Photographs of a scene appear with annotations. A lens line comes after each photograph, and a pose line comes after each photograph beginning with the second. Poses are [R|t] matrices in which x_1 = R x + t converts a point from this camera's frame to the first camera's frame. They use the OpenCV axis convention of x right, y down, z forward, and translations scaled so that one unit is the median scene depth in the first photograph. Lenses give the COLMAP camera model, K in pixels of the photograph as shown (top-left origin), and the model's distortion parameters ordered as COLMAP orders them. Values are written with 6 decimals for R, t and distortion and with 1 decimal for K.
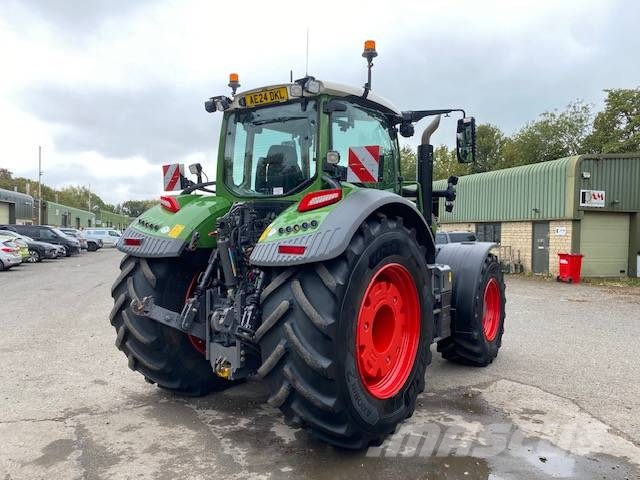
lens RADIAL K [[489.0, 0, 317.5], [0, 489.0, 244.5], [0, 0, 1]] dist [0.039518, -0.037101]
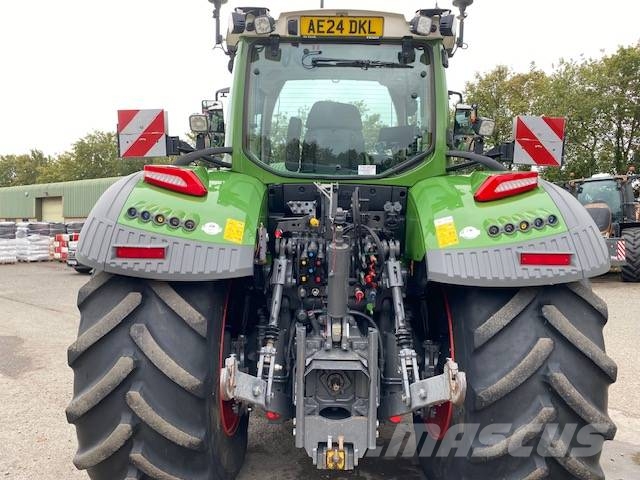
lens RADIAL K [[489.0, 0, 315.9], [0, 489.0, 240.3], [0, 0, 1]] dist [0.039518, -0.037101]
pose [[0.814271, -0.020118, 0.580136, -0.510221], [0.015979, 0.999797, 0.012244, -0.020472], [-0.580265, -0.000700, 0.814428, 0.468219]]
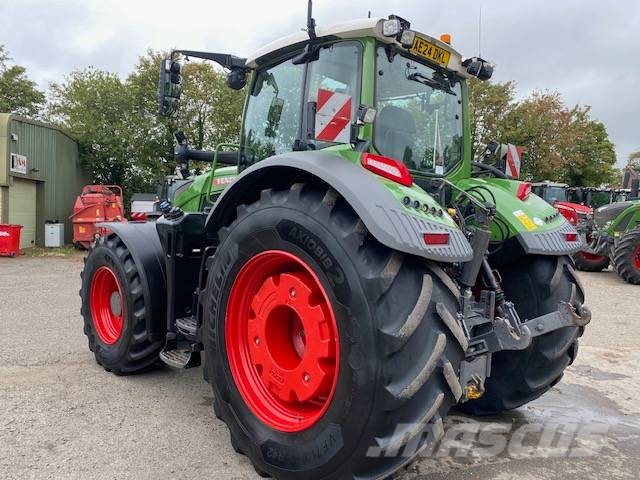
lens RADIAL K [[489.0, 0, 327.5], [0, 489.0, 233.9], [0, 0, 1]] dist [0.039518, -0.037101]
pose [[0.162724, -0.046982, 0.985552, -0.927235], [-0.004436, 0.998821, 0.048347, -0.036465], [-0.986662, -0.012239, 0.162324, 1.007199]]
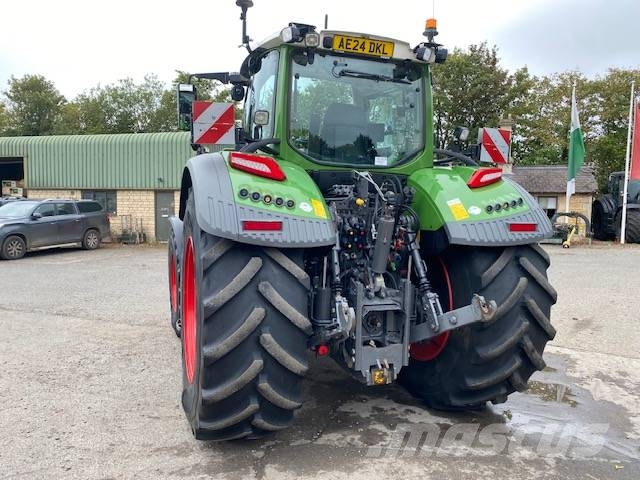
lens RADIAL K [[489.0, 0, 314.5], [0, 489.0, 242.2], [0, 0, 1]] dist [0.039518, -0.037101]
pose [[0.569569, -0.065838, 0.819302, -0.839422], [0.013733, 0.997410, 0.070603, -0.026909], [-0.821829, -0.028962, 0.568998, 0.568389]]
